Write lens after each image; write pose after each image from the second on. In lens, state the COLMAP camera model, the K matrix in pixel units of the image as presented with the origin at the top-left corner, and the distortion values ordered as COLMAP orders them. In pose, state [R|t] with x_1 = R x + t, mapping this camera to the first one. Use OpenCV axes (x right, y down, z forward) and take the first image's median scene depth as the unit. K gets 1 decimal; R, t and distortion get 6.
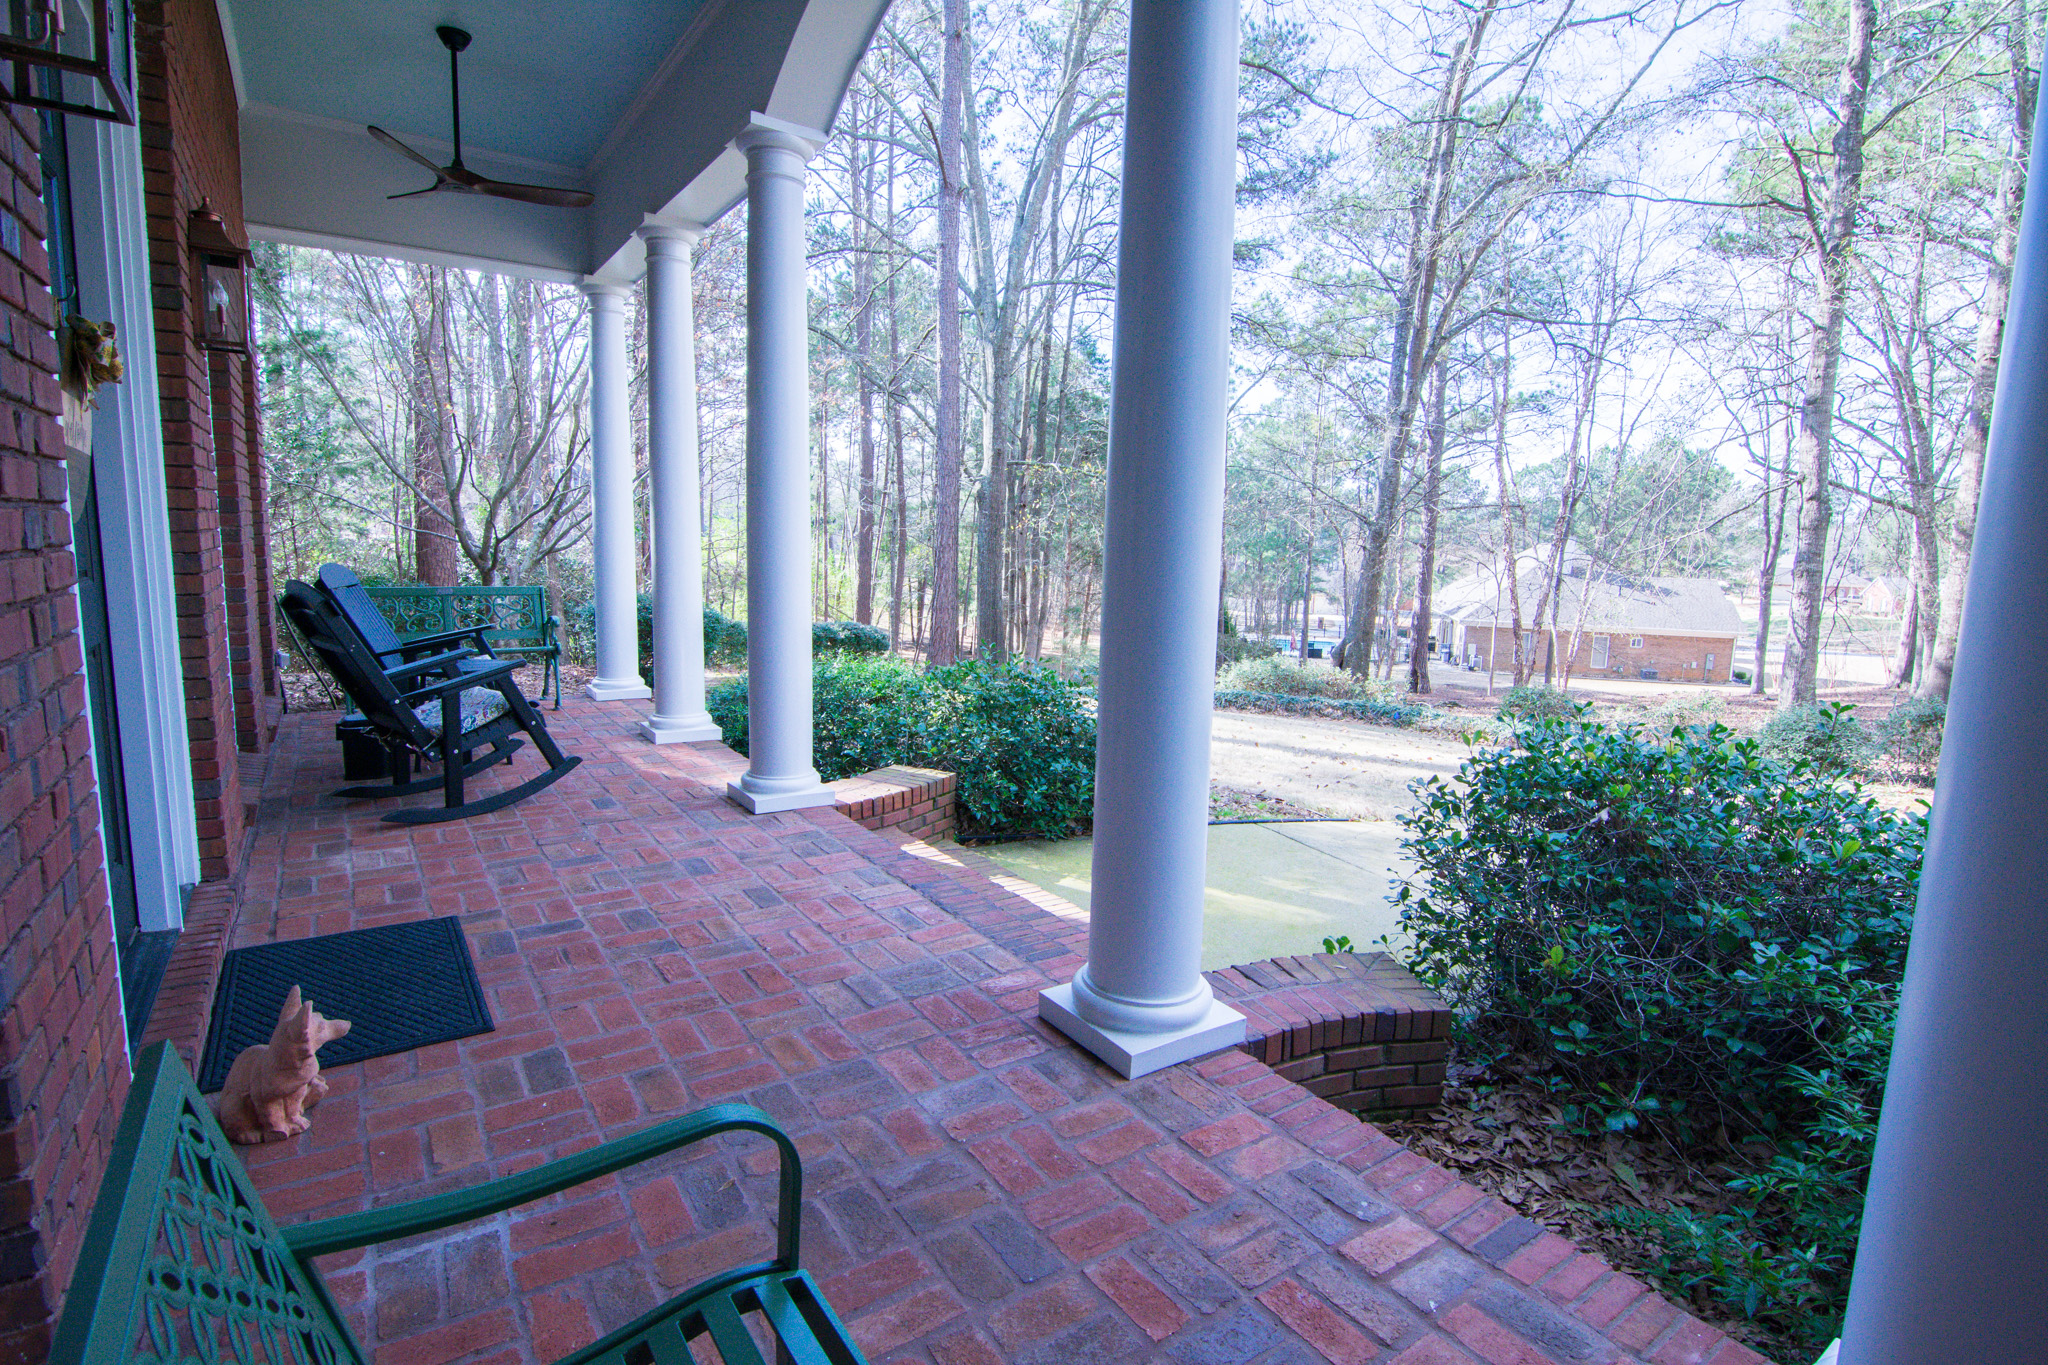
lens RADIAL K [[988.7, 0, 1035.1], [0, 988.7, 683.4], [0, 0, 1]] dist [0.003772, -0.019304]
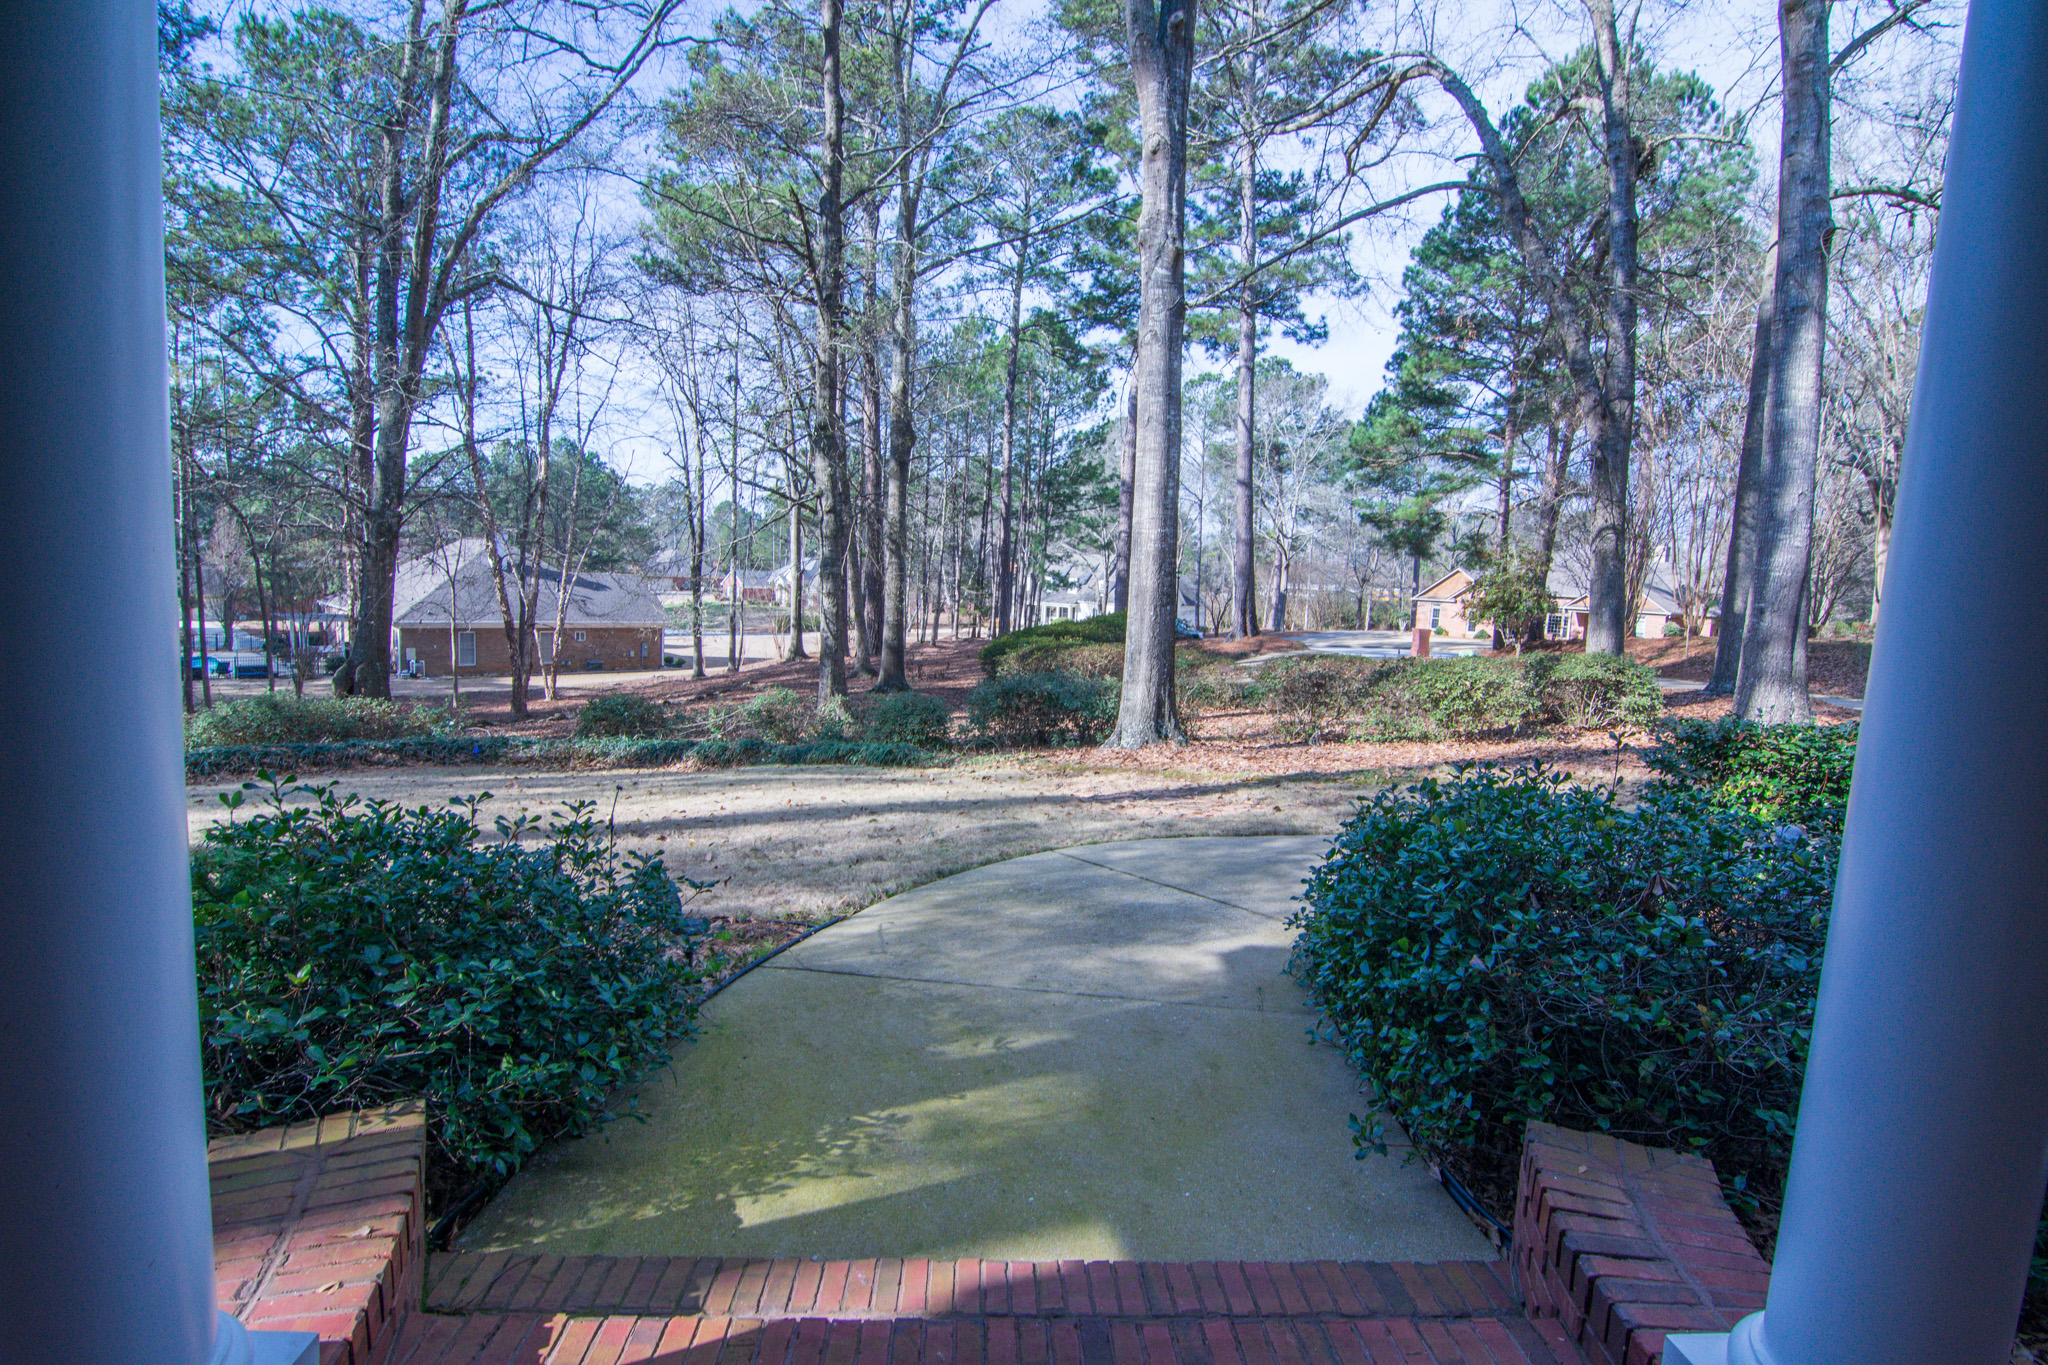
lens RADIAL K [[988.7, 0, 1035.1], [0, 988.7, 683.4], [0, 0, 1]] dist [0.003772, -0.019304]
pose [[0.518977, -0.098135, 0.849136, -0.078641], [0.091797, 0.994042, 0.058778, -0.025118], [-0.849845, 0.047444, 0.524894, 0.145326]]
